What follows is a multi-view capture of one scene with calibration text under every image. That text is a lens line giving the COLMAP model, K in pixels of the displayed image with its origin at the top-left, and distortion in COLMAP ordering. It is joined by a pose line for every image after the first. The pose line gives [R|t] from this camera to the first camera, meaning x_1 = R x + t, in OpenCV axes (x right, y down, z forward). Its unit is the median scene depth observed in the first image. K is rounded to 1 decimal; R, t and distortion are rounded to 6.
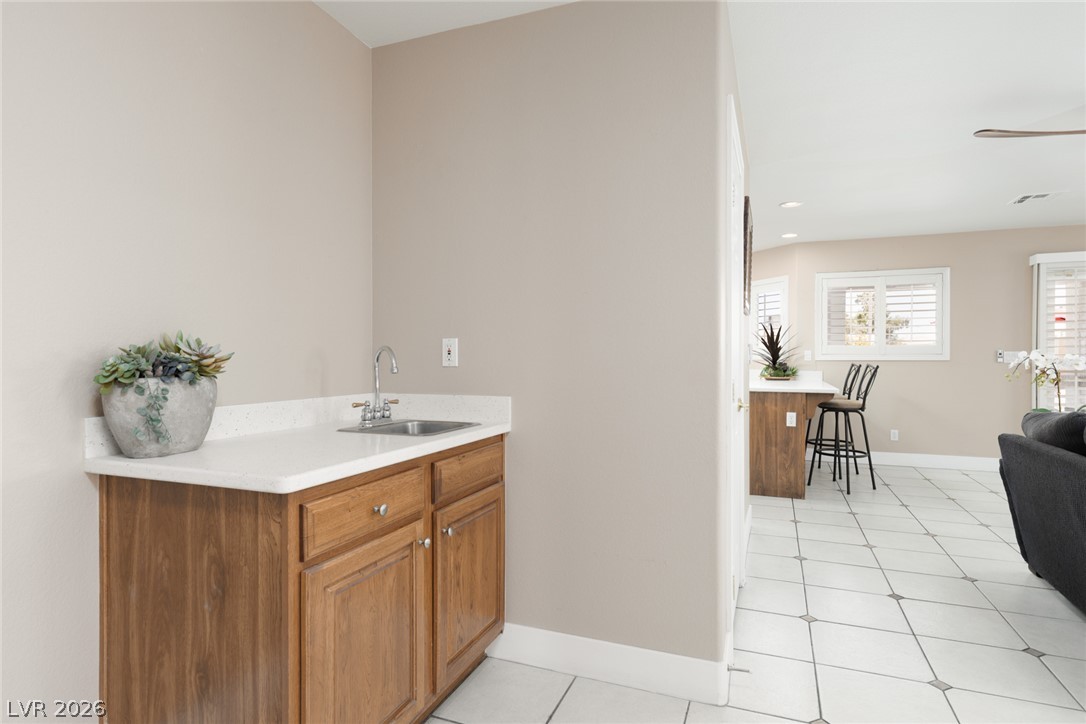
lens RADIAL K [[585.5, 0, 542.3], [0, 585.5, 360.8], [0, 0, 1]] dist [-0.007522, 0.001235]
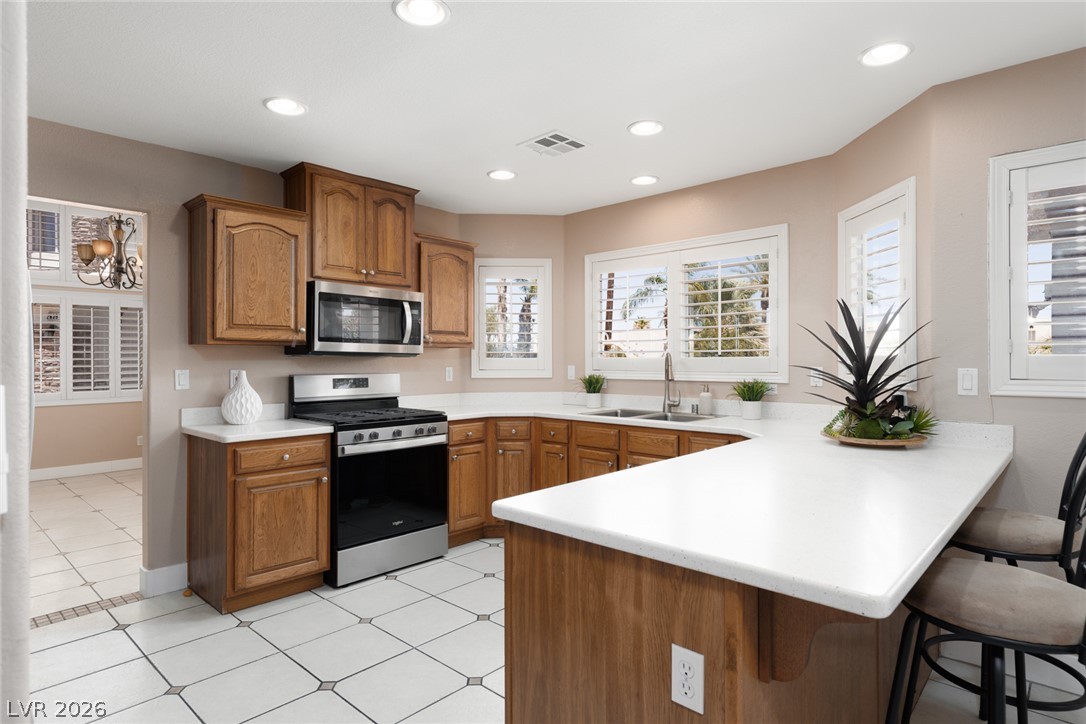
lens RADIAL K [[585.5, 0, 539.9], [0, 585.5, 361.6], [0, 0, 1]] dist [-0.007522, 0.001235]
pose [[0.932136, -0.004082, -0.362086, 0.448563], [0.002147, 0.999981, -0.005745, -0.027148], [0.362103, 0.004577, 0.932127, 0.743636]]
